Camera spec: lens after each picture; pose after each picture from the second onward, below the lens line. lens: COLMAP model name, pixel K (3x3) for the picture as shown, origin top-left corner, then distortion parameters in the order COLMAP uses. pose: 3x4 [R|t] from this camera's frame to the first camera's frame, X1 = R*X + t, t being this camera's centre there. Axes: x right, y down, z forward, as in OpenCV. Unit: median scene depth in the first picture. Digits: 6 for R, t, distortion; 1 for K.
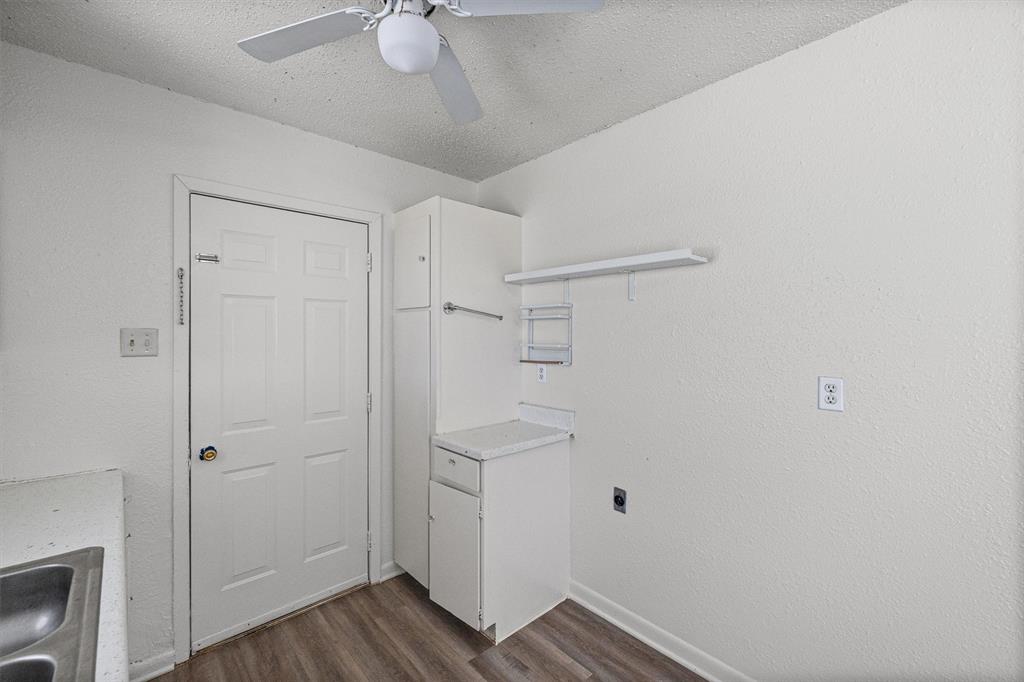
lens RADIAL K [[432.1, 0, 509.6], [0, 432.1, 332.3], [0, 0, 1]] dist [0.004117, -0.000782]
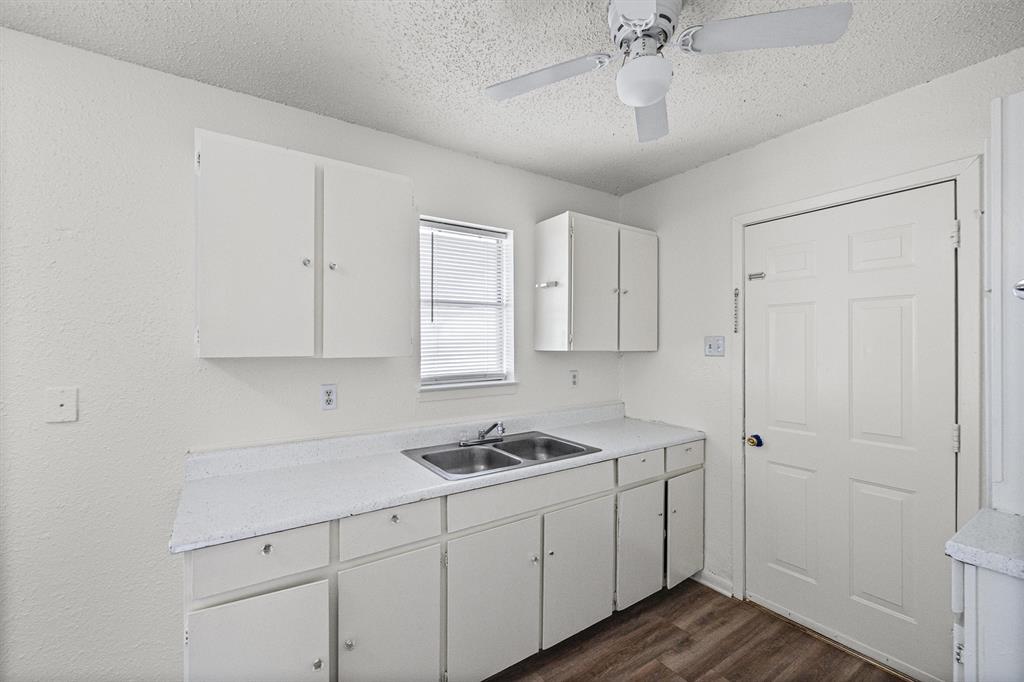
lens RADIAL K [[432.1, 0, 504.5], [0, 432.1, 339.1], [0, 0, 1]] dist [0.004117, -0.000782]
pose [[-0.151958, -0.013240, -0.988298, 0.564434], [0.003678, 0.999896, -0.013960, 0.015592], [0.988380, -0.005756, -0.151893, 0.483669]]
